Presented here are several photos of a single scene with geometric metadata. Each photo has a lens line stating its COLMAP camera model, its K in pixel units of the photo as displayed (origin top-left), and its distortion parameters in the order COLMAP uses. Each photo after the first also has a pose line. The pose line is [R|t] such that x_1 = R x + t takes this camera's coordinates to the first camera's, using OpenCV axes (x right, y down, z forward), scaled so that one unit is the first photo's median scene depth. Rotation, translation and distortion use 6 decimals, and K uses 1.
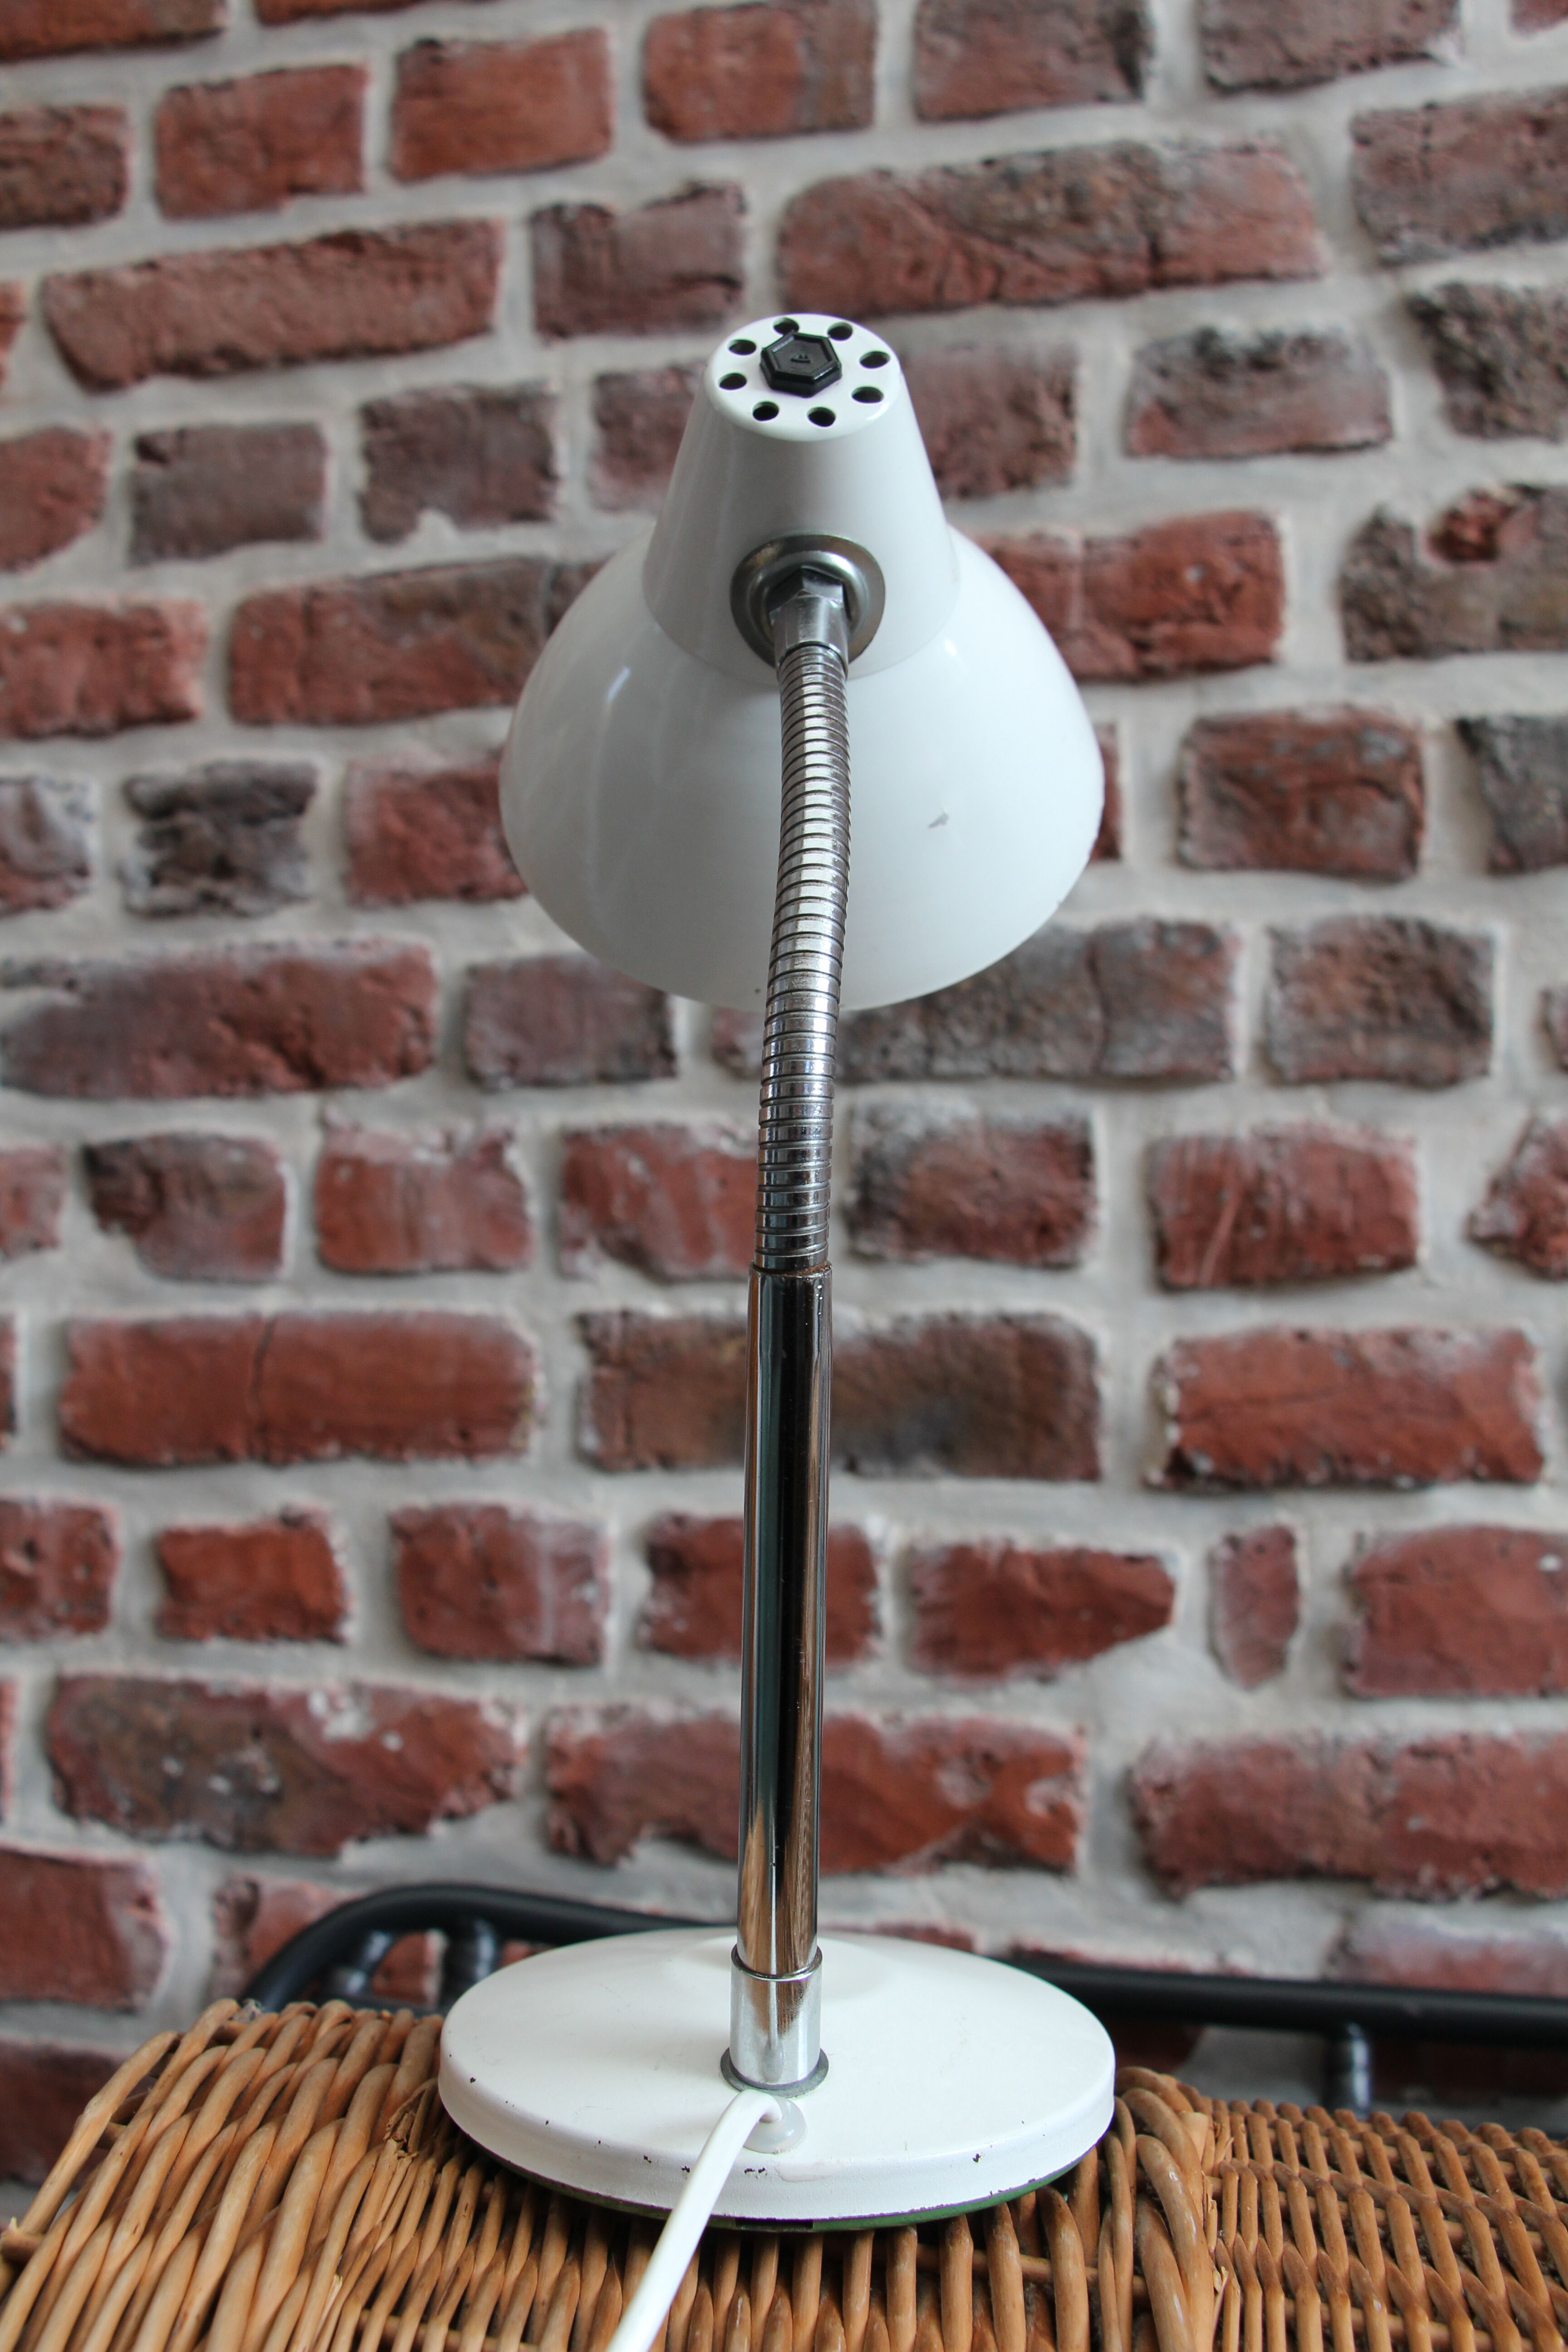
lens RADIAL K [[2309.8, 0, 786.0], [0, 2309.8, 1145.6], [0, 0, 1]] dist [-0.143121, 0.242918]
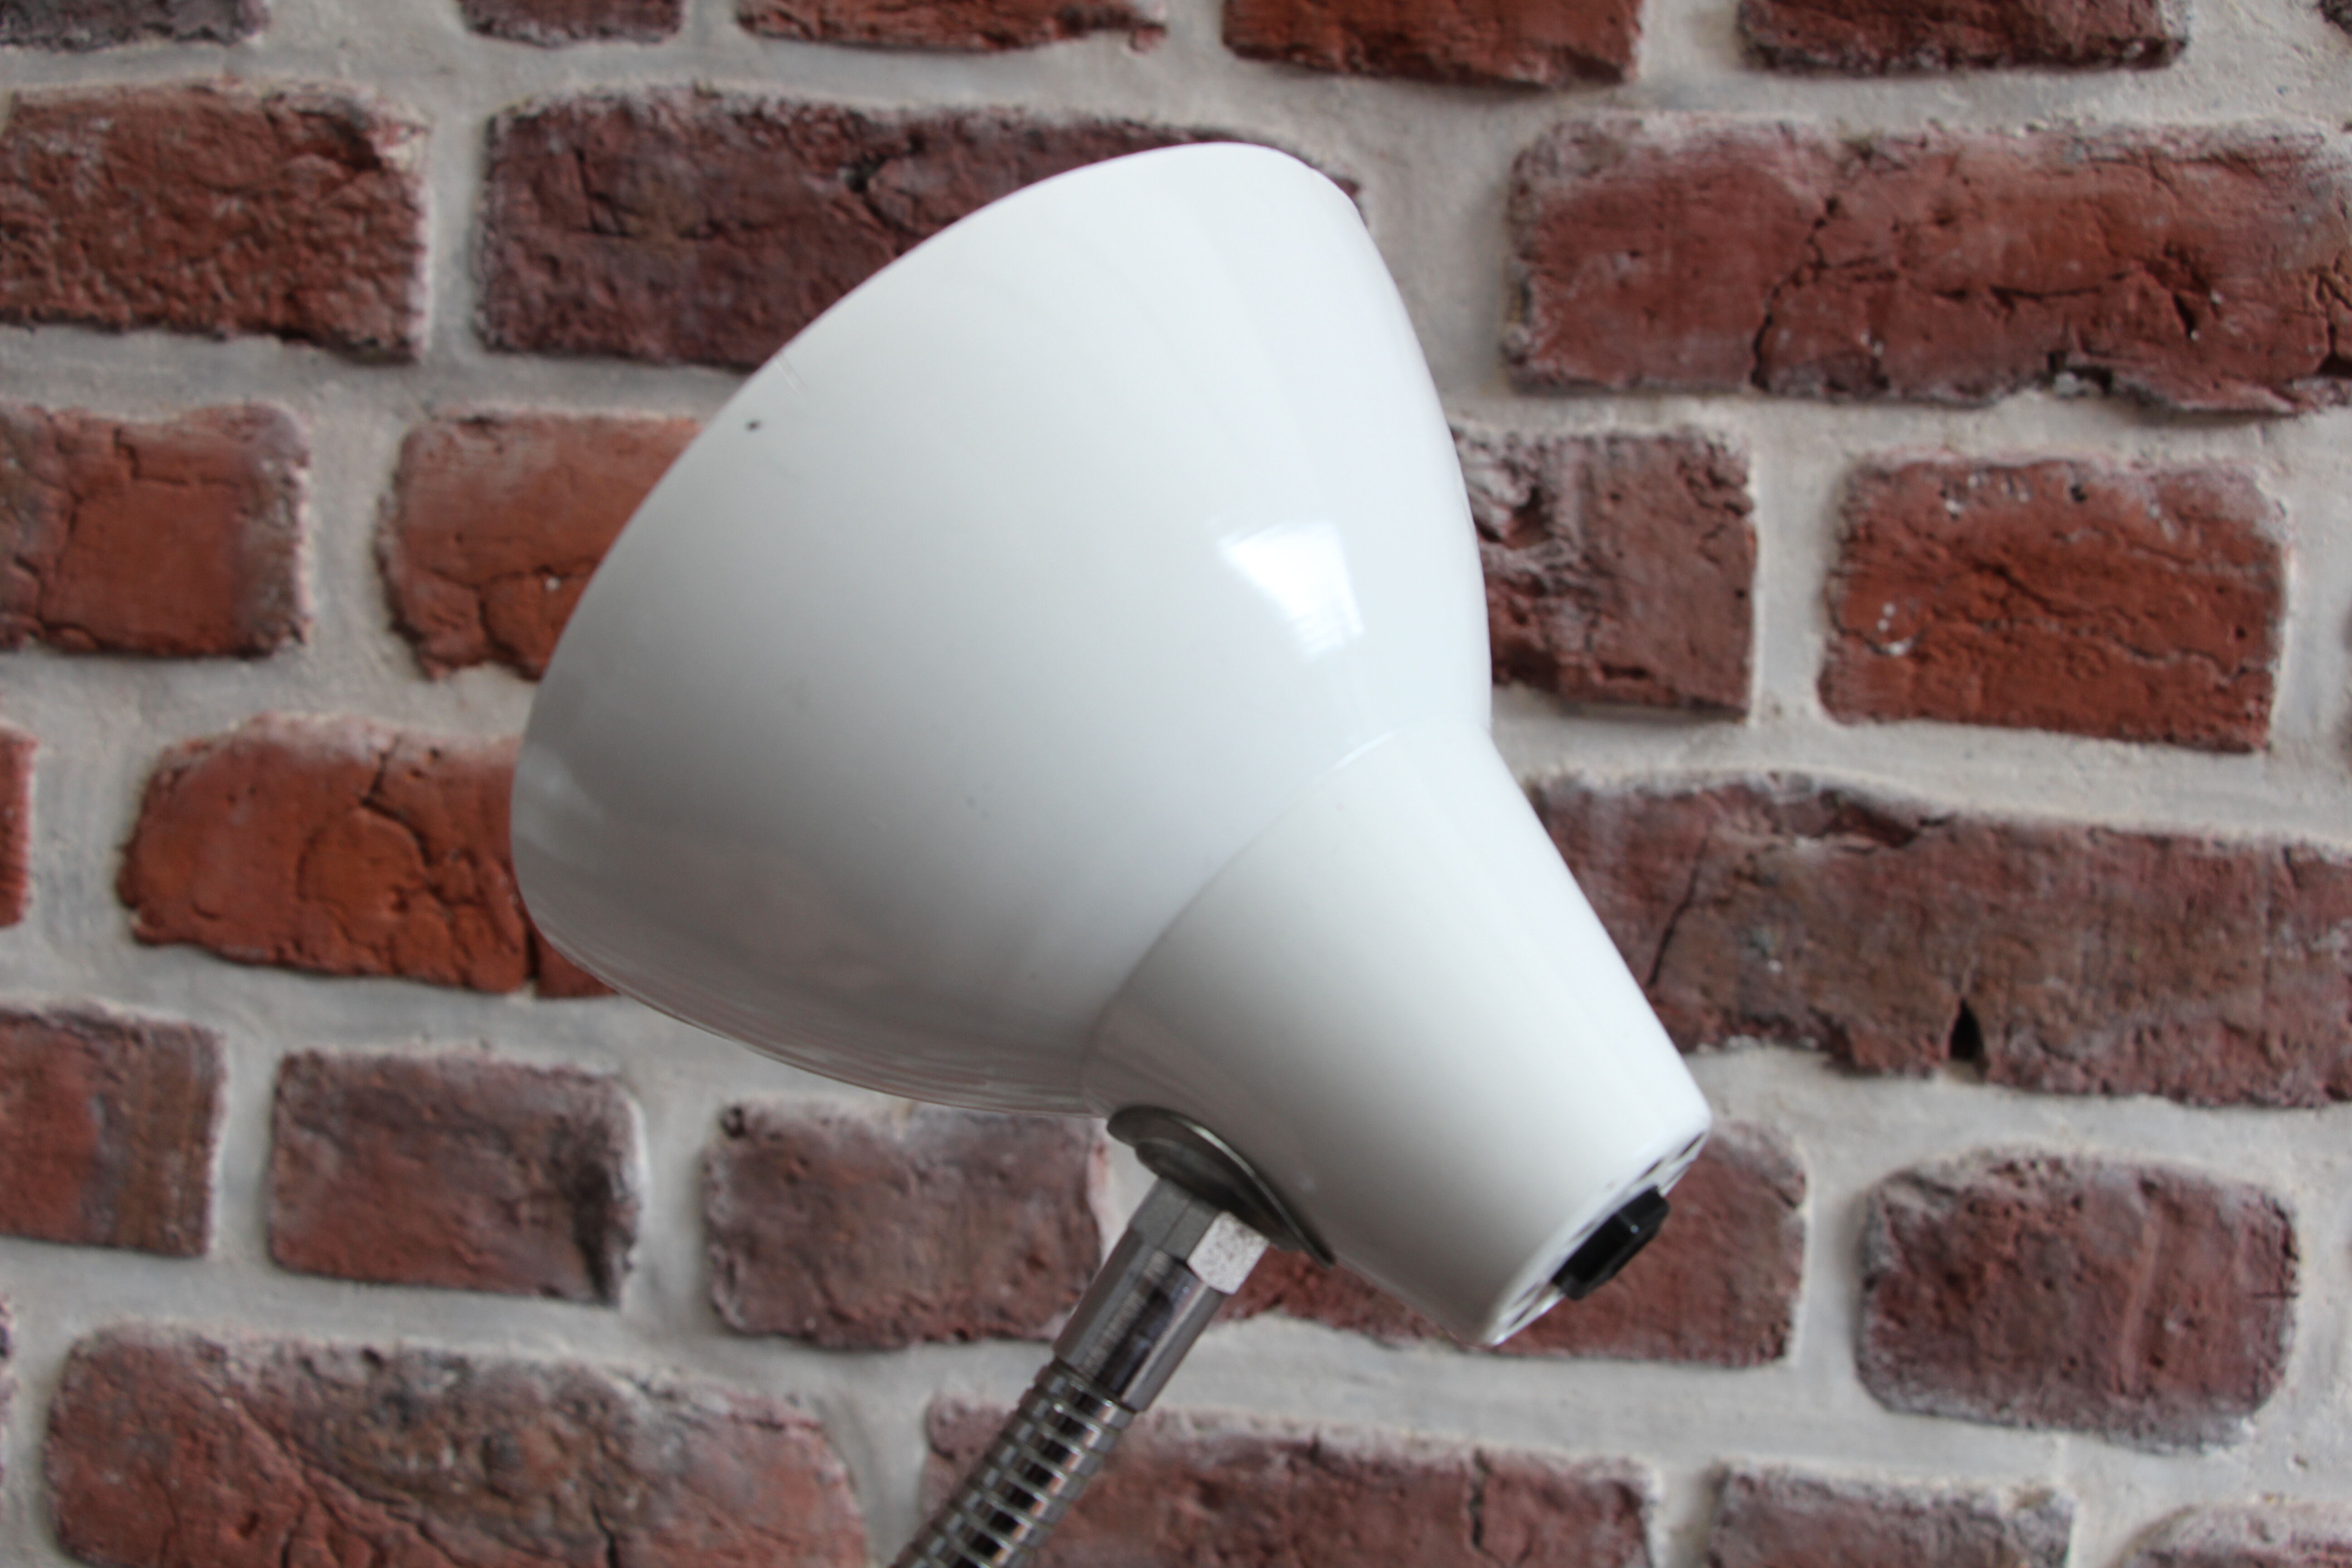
lens RADIAL K [[2271.5, 0, 1206.9], [0, 2271.5, 795.0], [0, 0, 1]] dist [-0.142767, 0.208184]
pose [[0.991994, 0.054387, 0.113970, 0.244132], [-0.065637, 0.993078, 0.097407, -0.679412], [-0.107883, -0.104108, 0.988697, 0.398585]]
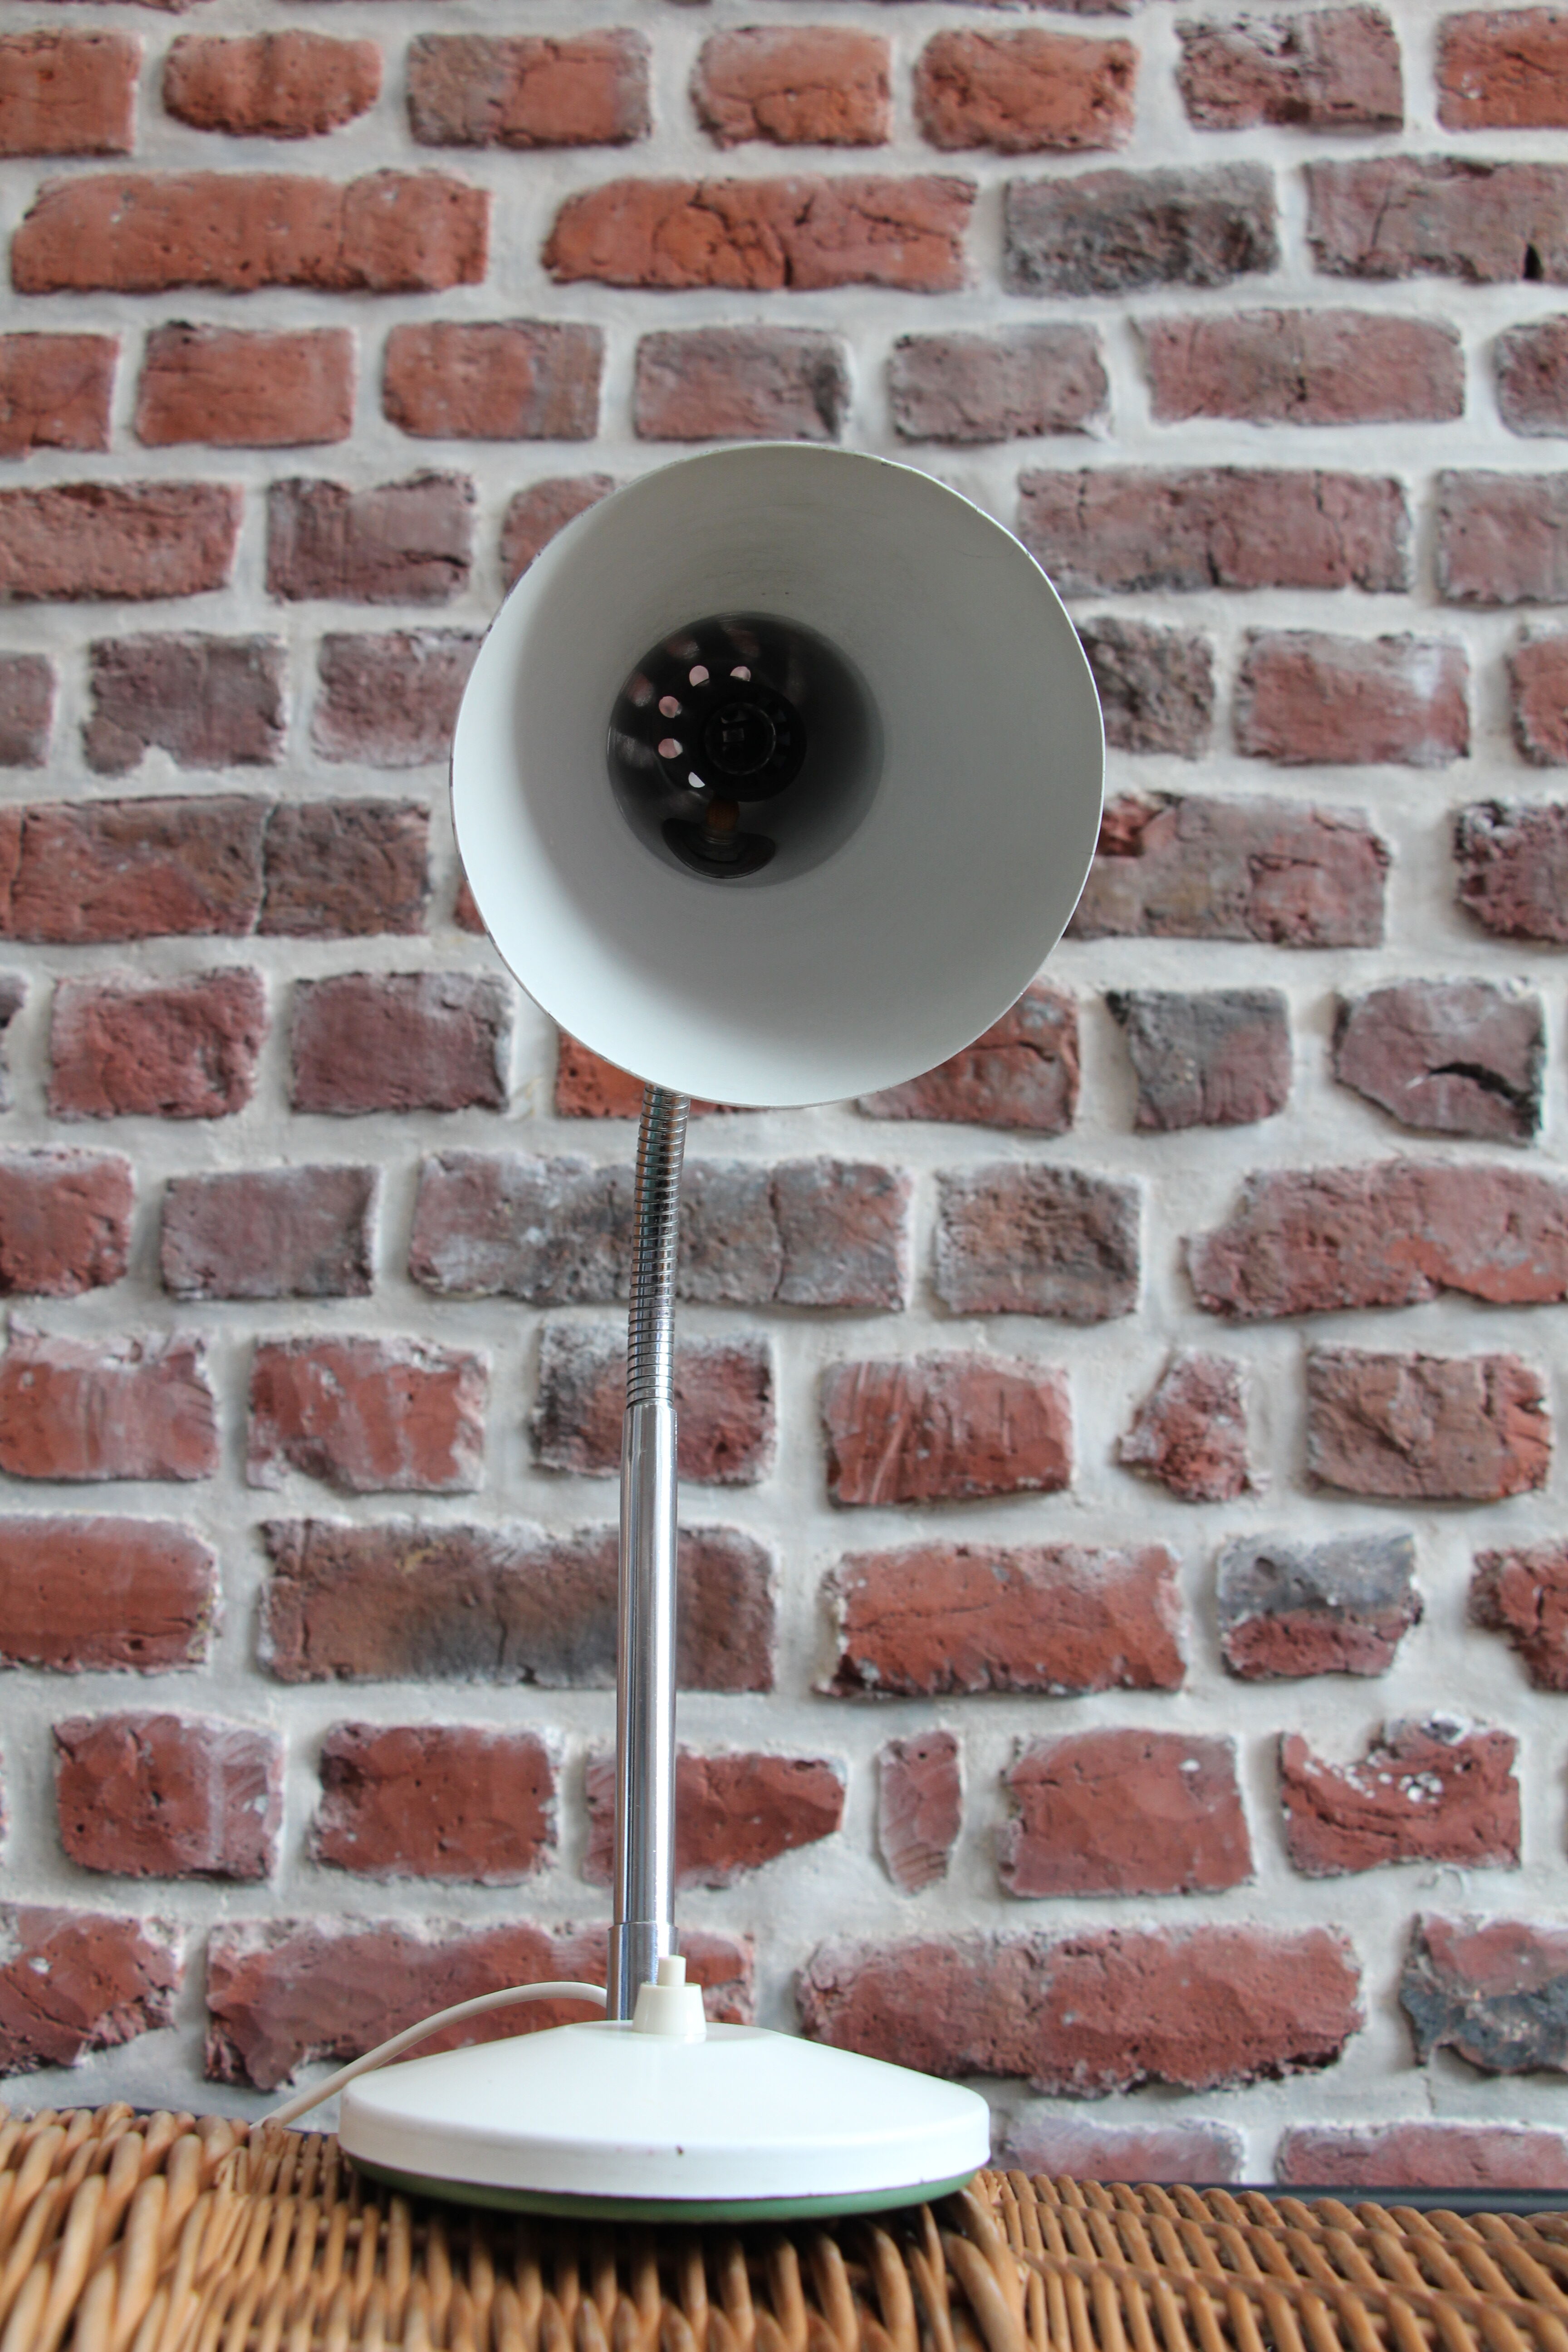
lens RADIAL K [[2309.8, 0, 786.0], [0, 2309.8, 1145.6], [0, 0, 1]] dist [-0.143121, 0.242918]
pose [[0.980101, 0.052008, 0.191567, -0.068025], [-0.022420, 0.987895, -0.153493, 0.060441], [-0.197232, 0.146144, 0.969403, -0.045621]]
